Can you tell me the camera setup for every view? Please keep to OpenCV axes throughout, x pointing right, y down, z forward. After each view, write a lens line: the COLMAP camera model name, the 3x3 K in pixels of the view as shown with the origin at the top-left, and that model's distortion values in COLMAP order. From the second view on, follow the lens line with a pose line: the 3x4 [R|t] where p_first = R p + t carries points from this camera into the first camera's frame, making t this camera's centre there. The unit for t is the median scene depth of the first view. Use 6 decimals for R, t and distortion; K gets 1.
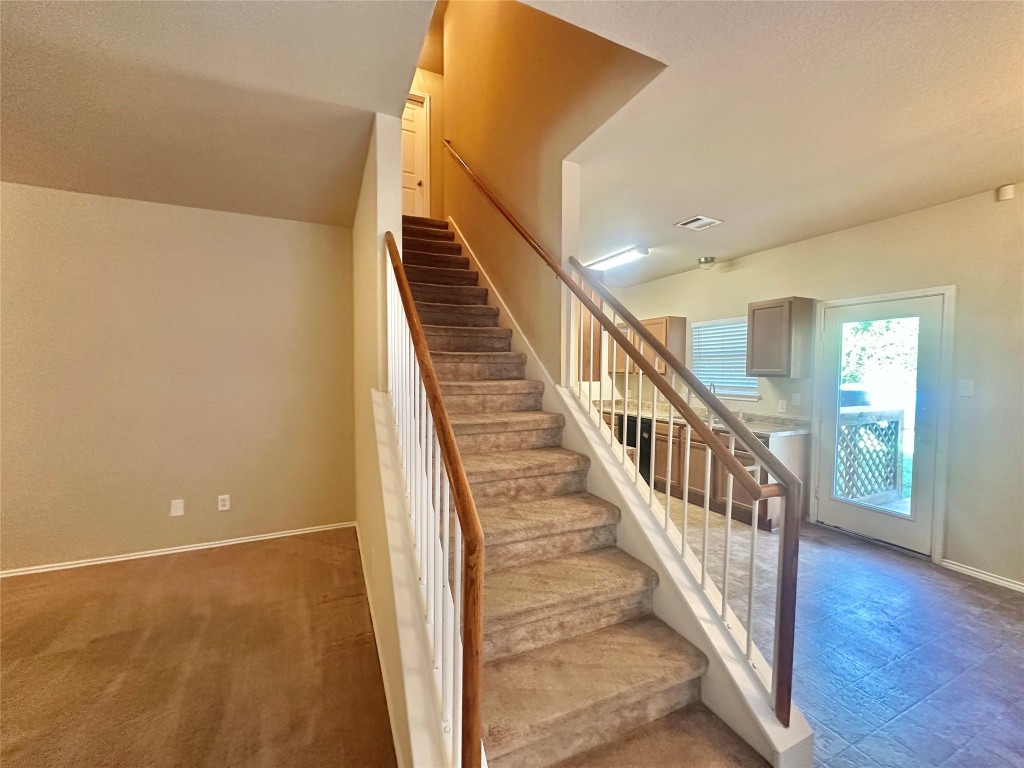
lens RADIAL K [[411.3, 0, 514.9], [0, 411.3, 377.4], [0, 0, 1]] dist [0.000787, -0.000014]
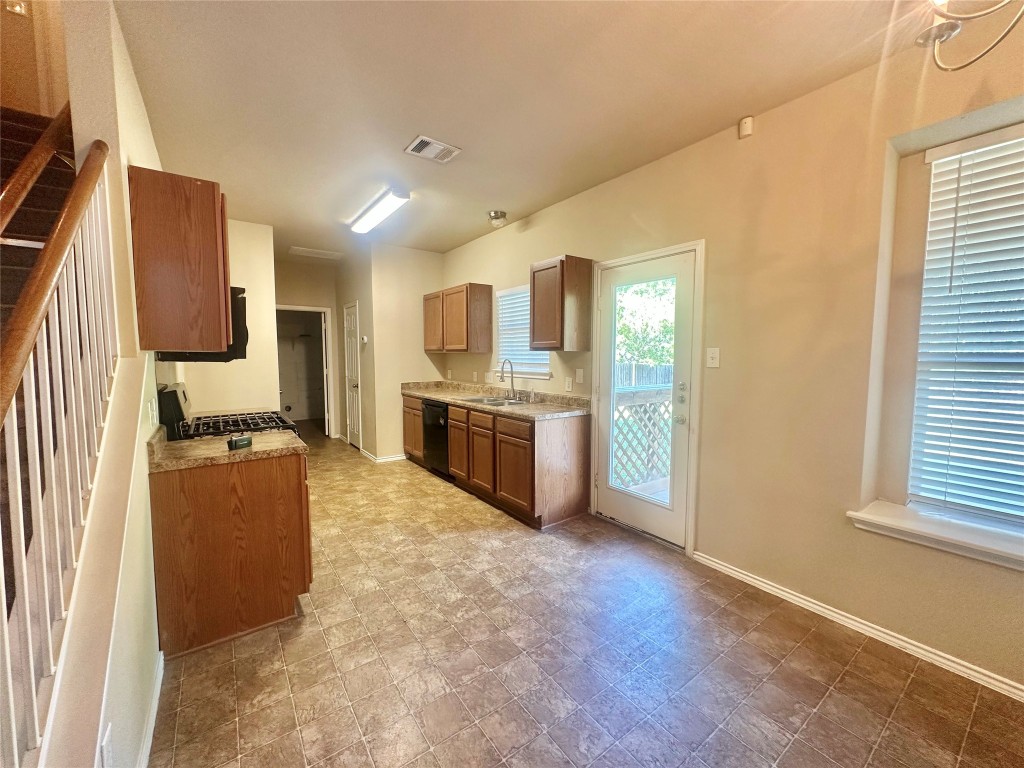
lens RADIAL K [[411.3, 0, 519.1], [0, 411.3, 377.0], [0, 0, 1]] dist [0.000787, -0.000014]
pose [[0.979524, -0.017994, 0.200519, 0.397875], [0.010309, 0.999174, 0.039303, 0.020619], [-0.201061, -0.036431, 0.978901, 0.175062]]
